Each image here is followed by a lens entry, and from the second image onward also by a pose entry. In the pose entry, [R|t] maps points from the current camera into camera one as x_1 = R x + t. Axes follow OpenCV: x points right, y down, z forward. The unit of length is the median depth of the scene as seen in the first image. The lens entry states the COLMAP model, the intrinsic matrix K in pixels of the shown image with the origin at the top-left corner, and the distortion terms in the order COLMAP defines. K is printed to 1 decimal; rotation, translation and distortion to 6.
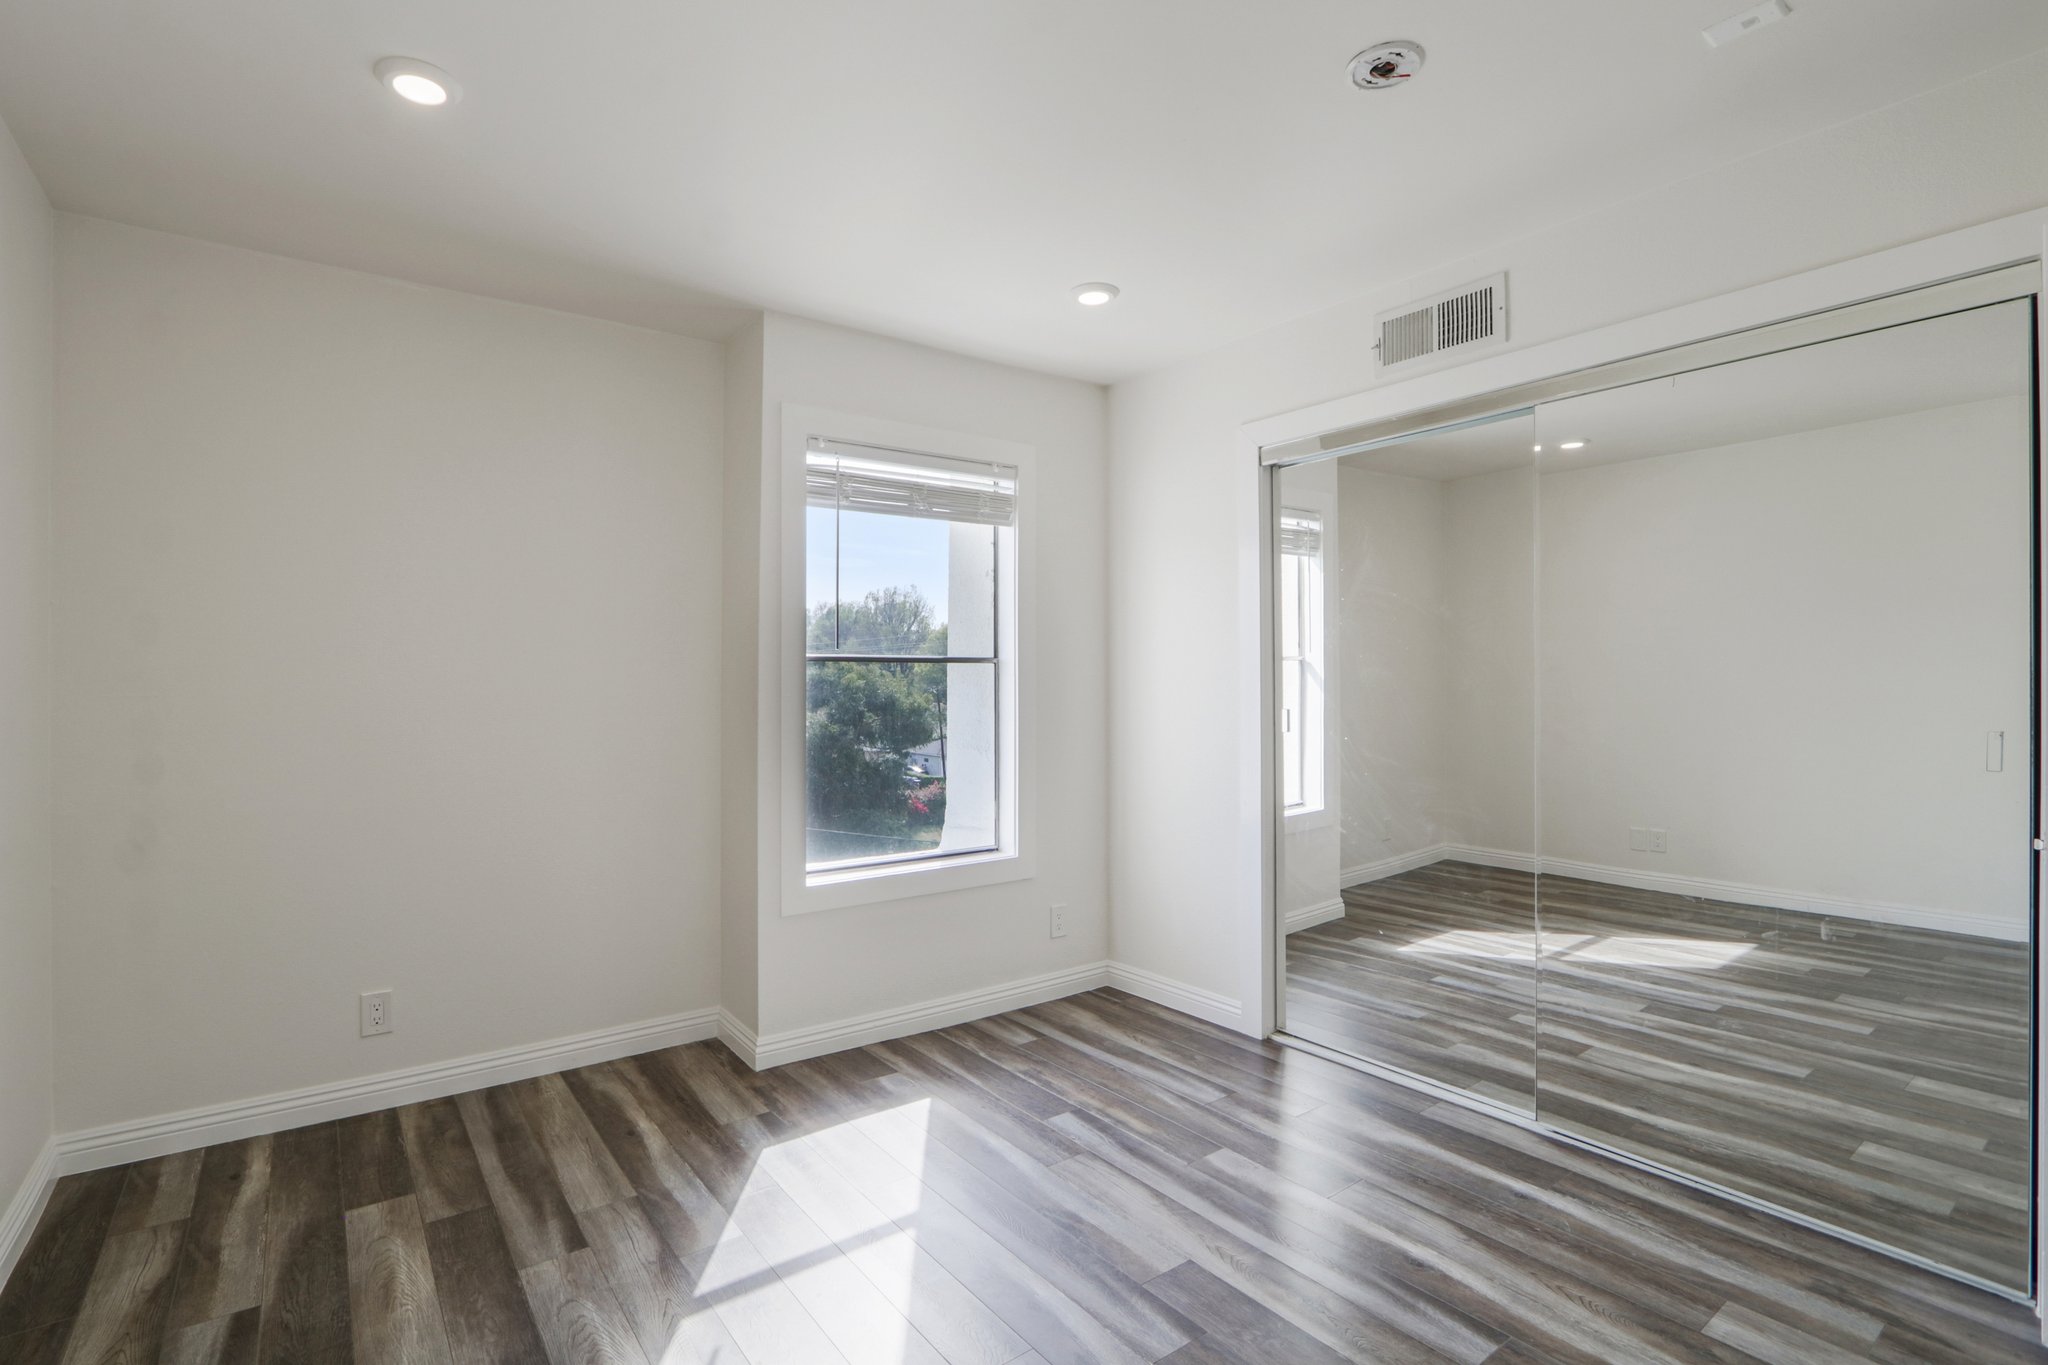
lens RADIAL K [[976.7, 0, 1020.8], [0, 976.7, 674.7], [0, 0, 1]] dist [-0.017809, 0.004917]
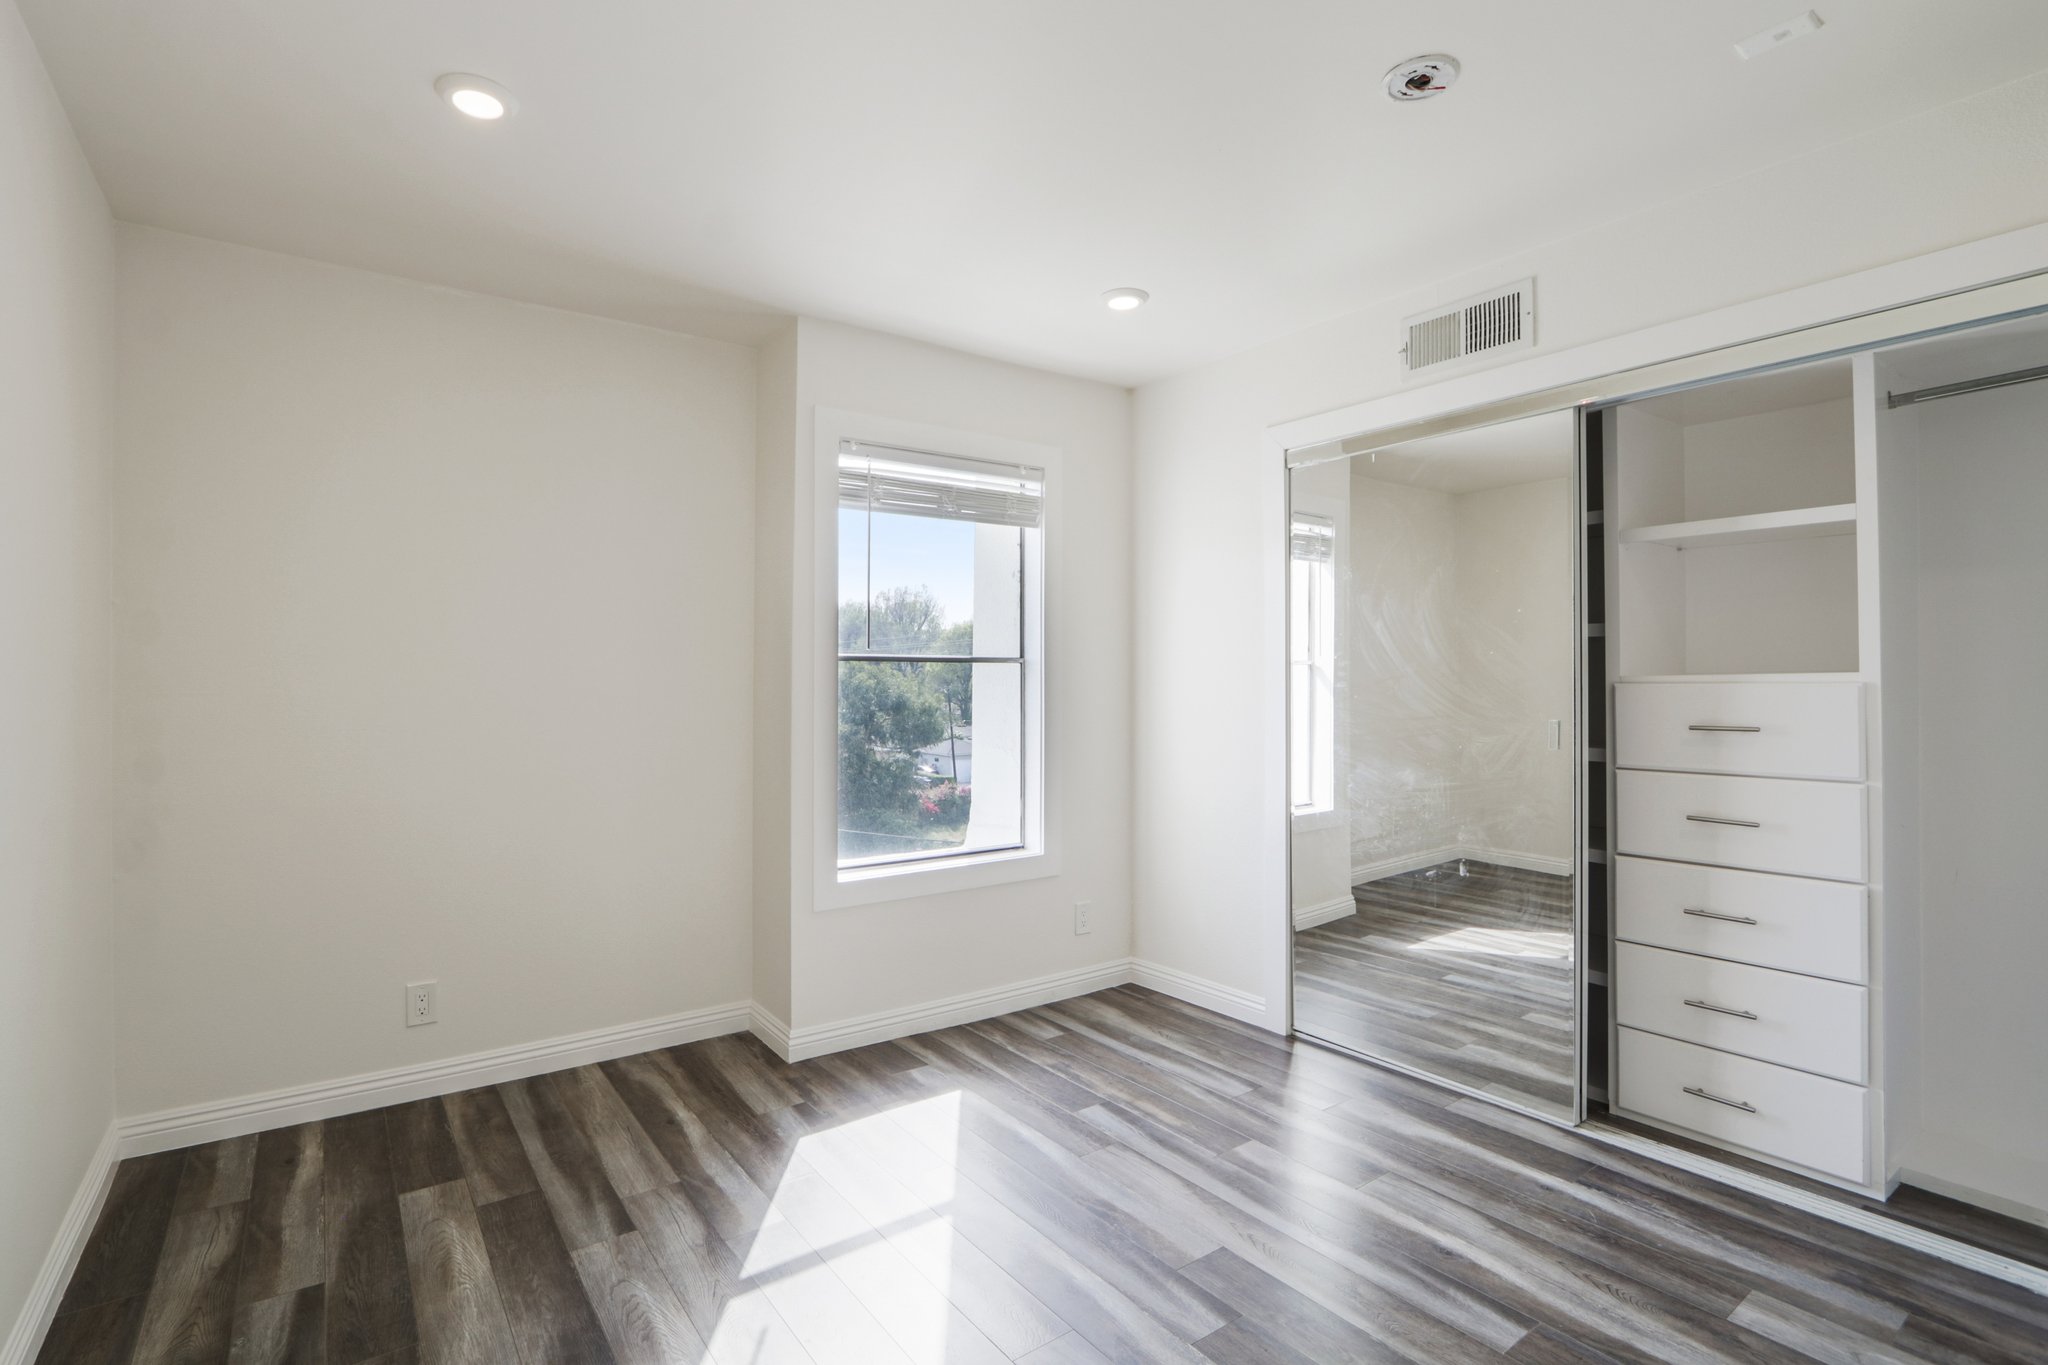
lens RADIAL K [[976.7, 0, 1020.6], [0, 976.7, 677.8], [0, 0, 1]] dist [-0.017809, 0.004917]
pose [[0.999947, 0.002091, -0.010103, -0.024638], [-0.002059, 0.999993, 0.003213, 0.000326], [0.010109, -0.003192, 0.999944, -0.019088]]
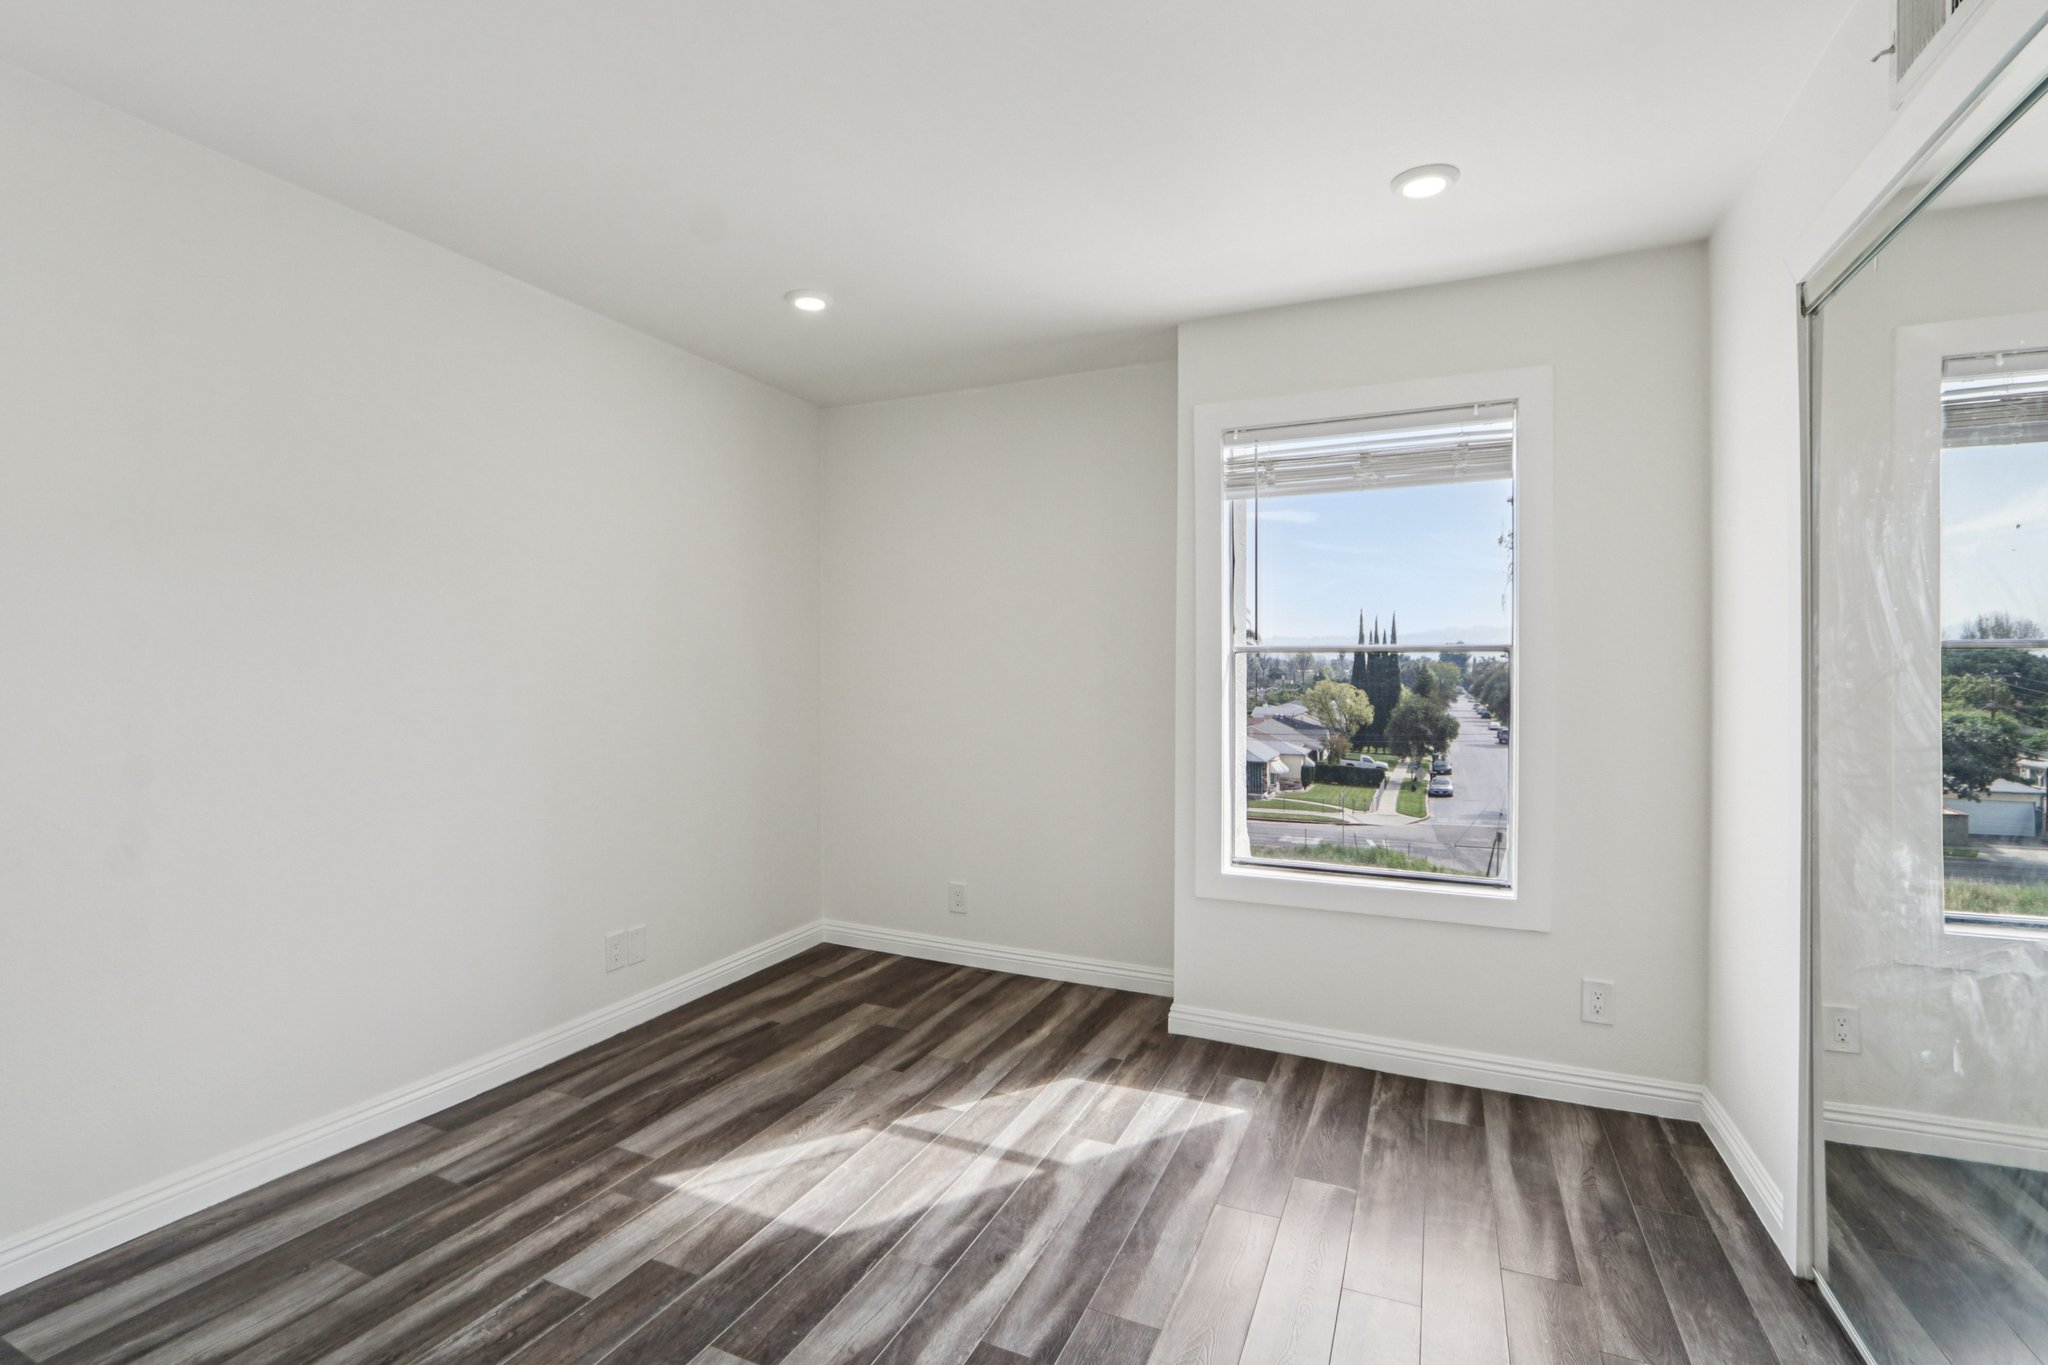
lens RADIAL K [[992.8, 0, 968.6], [0, 992.8, 667.1], [0, 0, 1]] dist [-0.009589, -0.001142]
pose [[0.459698, 0.000222, -0.888075, 0.727300], [-0.008290, 0.999957, -0.004041, 0.011482], [0.888037, 0.009219, 0.459680, 0.358247]]
